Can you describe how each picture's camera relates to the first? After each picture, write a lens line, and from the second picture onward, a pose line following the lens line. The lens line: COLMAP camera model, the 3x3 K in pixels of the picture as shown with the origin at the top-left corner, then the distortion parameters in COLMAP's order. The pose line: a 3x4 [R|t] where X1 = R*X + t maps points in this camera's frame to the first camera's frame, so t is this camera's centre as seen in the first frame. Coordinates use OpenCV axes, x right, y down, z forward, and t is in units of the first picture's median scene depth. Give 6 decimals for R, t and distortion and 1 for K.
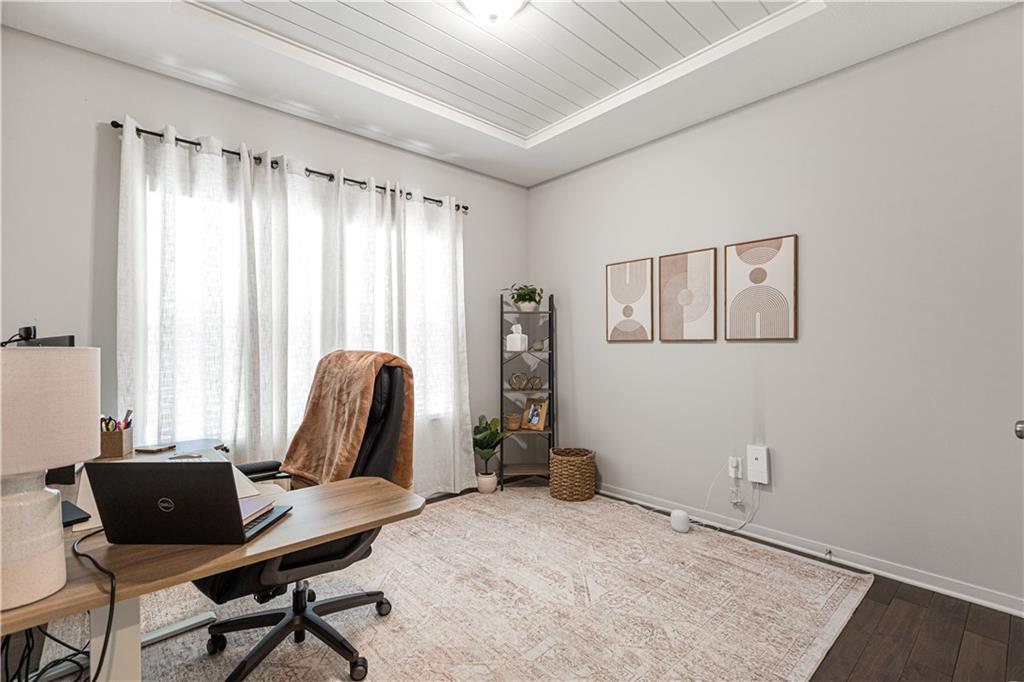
lens RADIAL K [[464.3, 0, 517.6], [0, 464.3, 345.6], [0, 0, 1]] dist [0.002765, 0.002188]
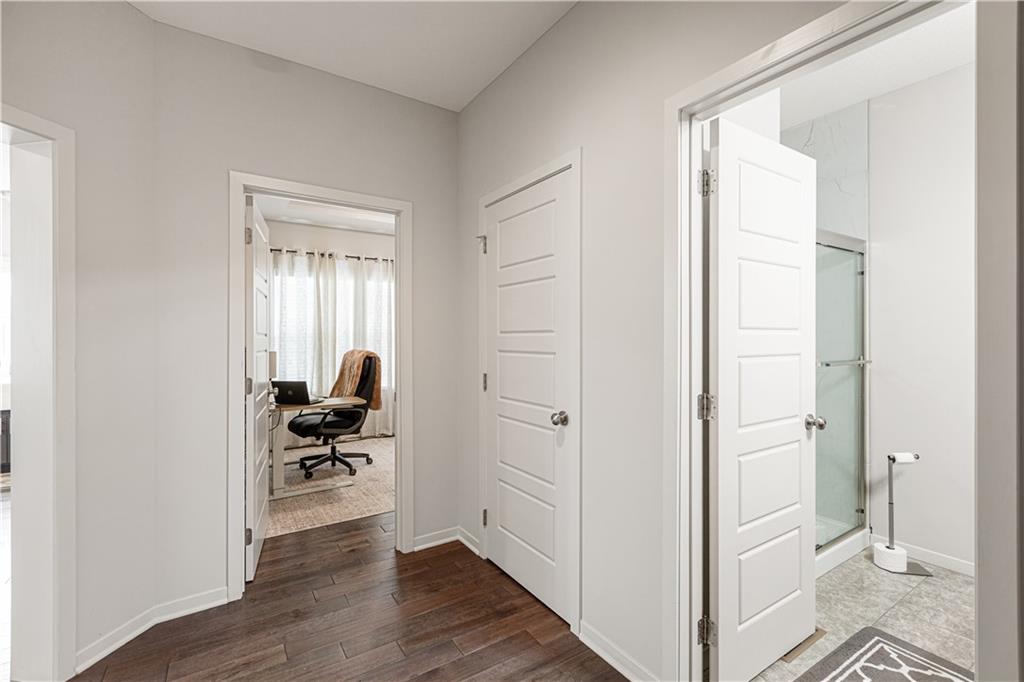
lens RADIAL K [[464.3, 0, 510.5], [0, 464.3, 339.7], [0, 0, 1]] dist [0.002765, 0.002188]
pose [[0.987385, 0.002204, -0.158323, 0.594187], [-0.001813, 0.999995, 0.002618, -0.036426], [0.158328, -0.002298, 0.987384, -0.903327]]
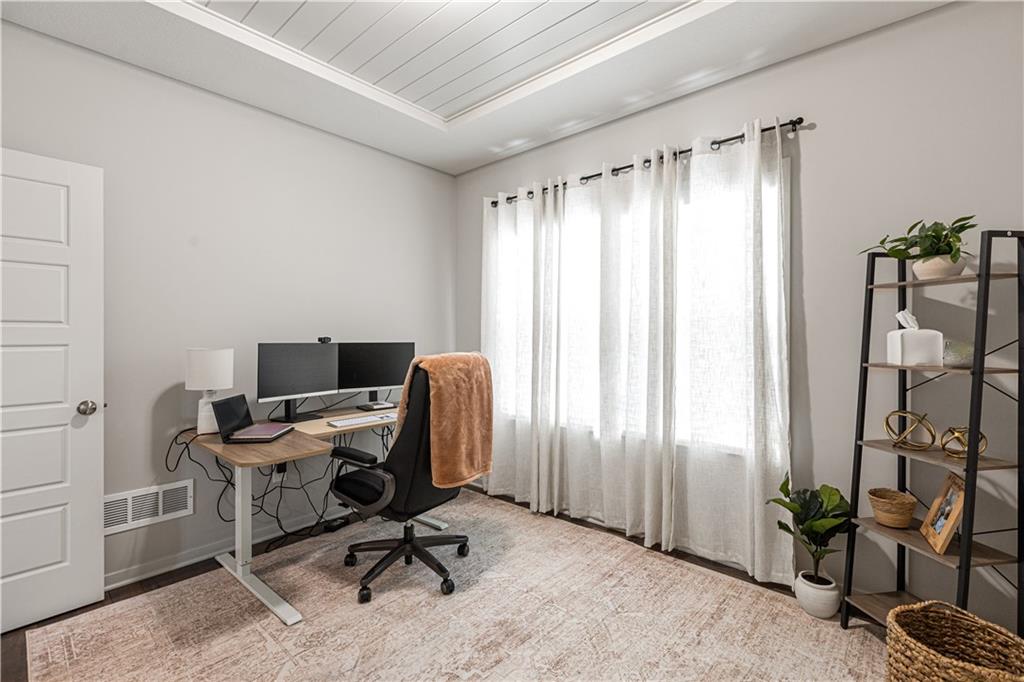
lens RADIAL K [[464.3, 0, 515.0], [0, 464.3, 334.5], [0, 0, 1]] dist [0.002765, 0.002188]
pose [[0.106131, 0.000162, -0.994352, 0.636019], [-0.000172, 1.000000, 0.000144, -0.027329], [0.994352, 0.000156, 0.106131, 0.808819]]
